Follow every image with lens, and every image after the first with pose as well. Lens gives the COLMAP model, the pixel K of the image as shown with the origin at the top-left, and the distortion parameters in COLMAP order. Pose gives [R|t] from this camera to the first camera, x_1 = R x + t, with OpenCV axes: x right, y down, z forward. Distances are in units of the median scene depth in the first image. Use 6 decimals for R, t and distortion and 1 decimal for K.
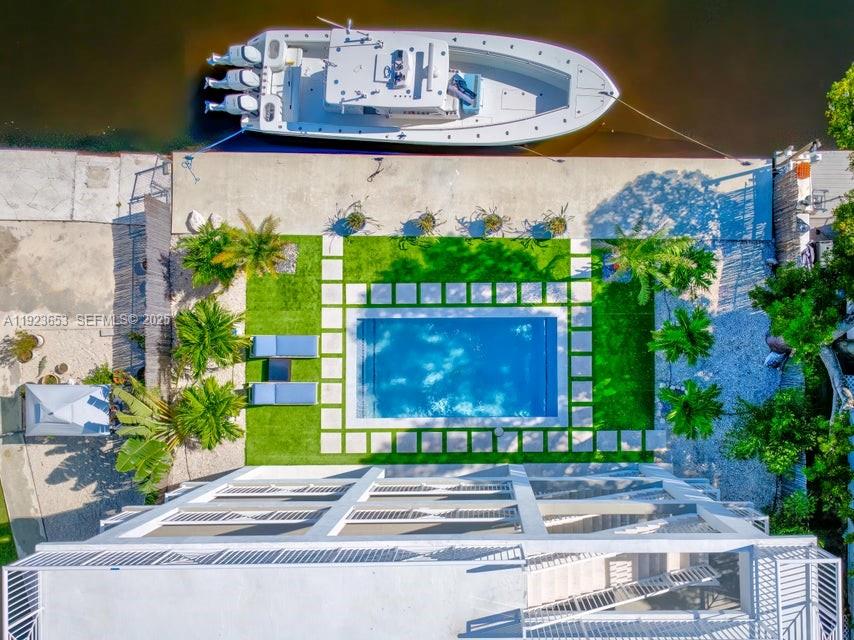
lens RADIAL K [[583.9, 0, 432.1], [0, 583.9, 320.9], [0, 0, 1]] dist [0.010554, 0.003373]
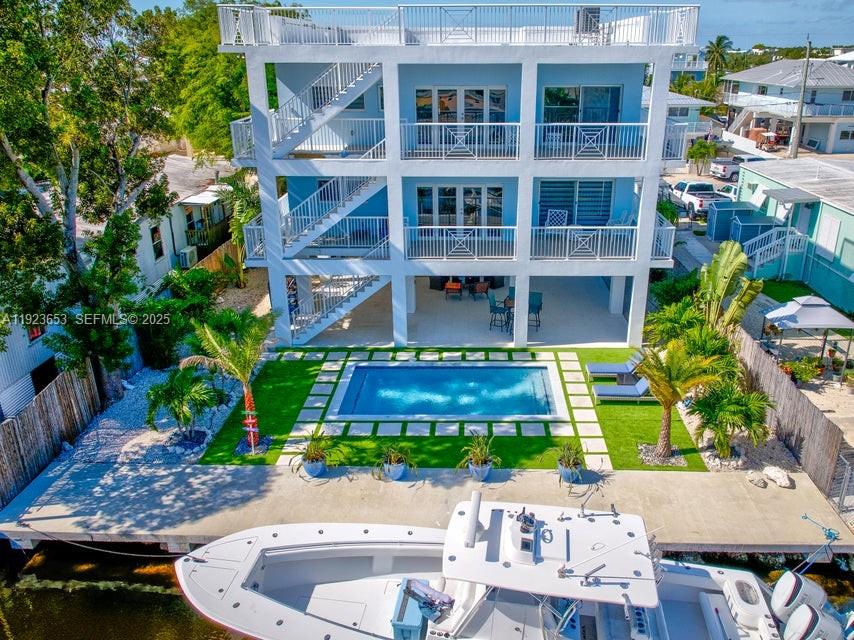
lens RADIAL K [[676.9, 0, 479.7], [0, 676.9, 319.6], [0, 0, 1]] dist [0.007472, 0.001184]
pose [[-0.999969, 0.003486, -0.007076, -0.001050], [-0.007846, -0.346793, 0.937909, -0.943953], [0.000815, 0.937935, 0.346810, 0.499244]]
